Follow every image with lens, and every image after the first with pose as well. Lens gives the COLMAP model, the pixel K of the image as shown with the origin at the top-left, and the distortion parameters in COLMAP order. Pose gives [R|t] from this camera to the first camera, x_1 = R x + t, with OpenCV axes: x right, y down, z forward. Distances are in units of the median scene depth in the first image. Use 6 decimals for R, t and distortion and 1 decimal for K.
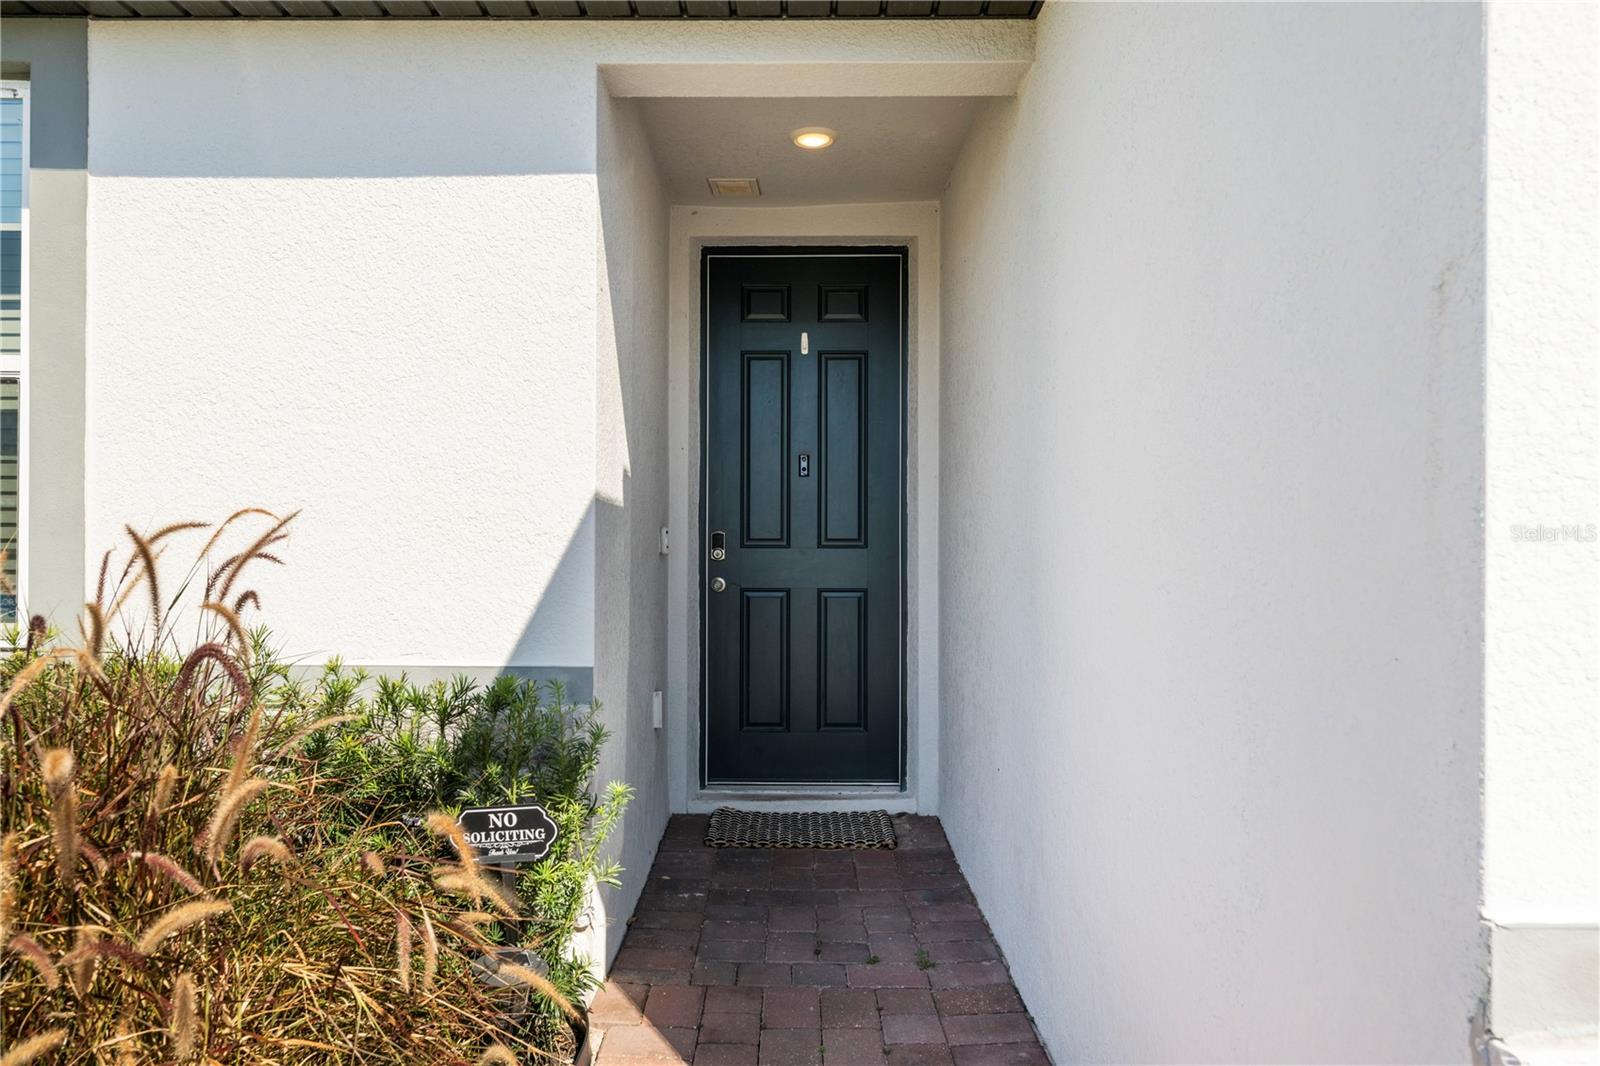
lens RADIAL K [[1067.8, 0, 800.0], [0, 1067.8, 533.0], [0, 0, 1]] dist [0.000160, 0.001072]
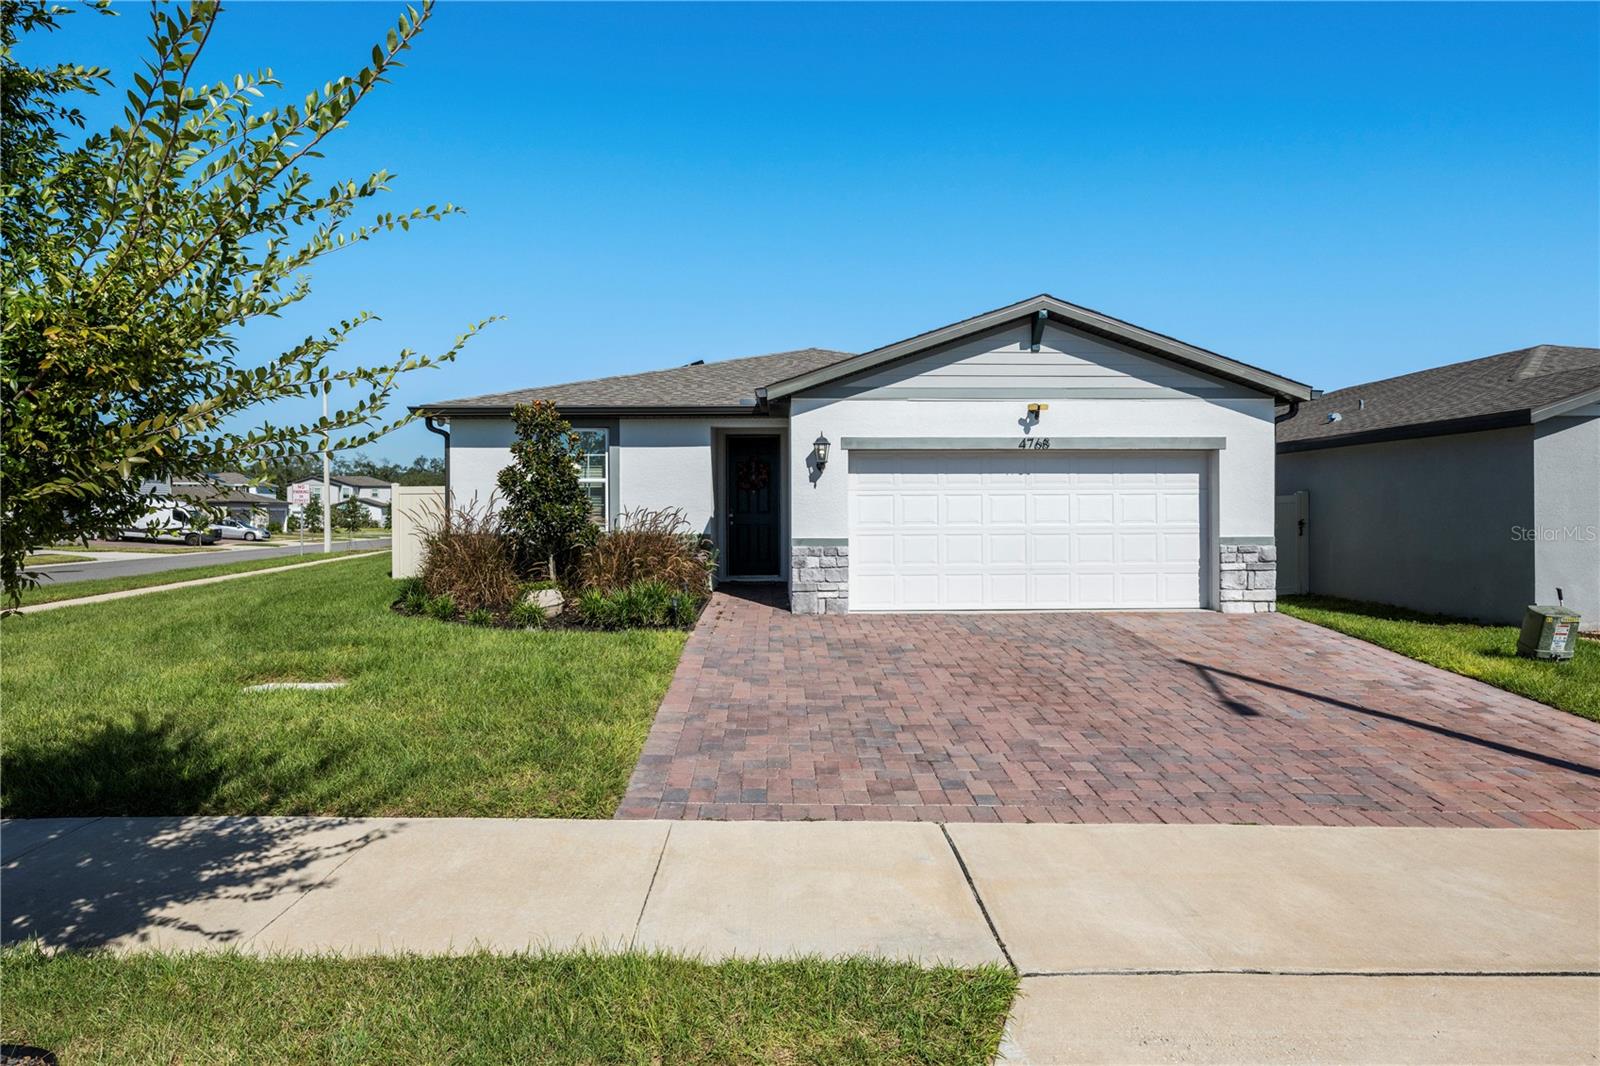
lens RADIAL K [[784.2, 0, 796.9], [0, 784.2, 516.6], [0, 0, 1]] dist [0.002341, 0.000049]
pose [[0.999557, -0.007364, 0.028830, 0.101981], [0.007131, 0.999941, 0.008172, 0.002185], [-0.028889, -0.007963, 0.999551, -2.304740]]
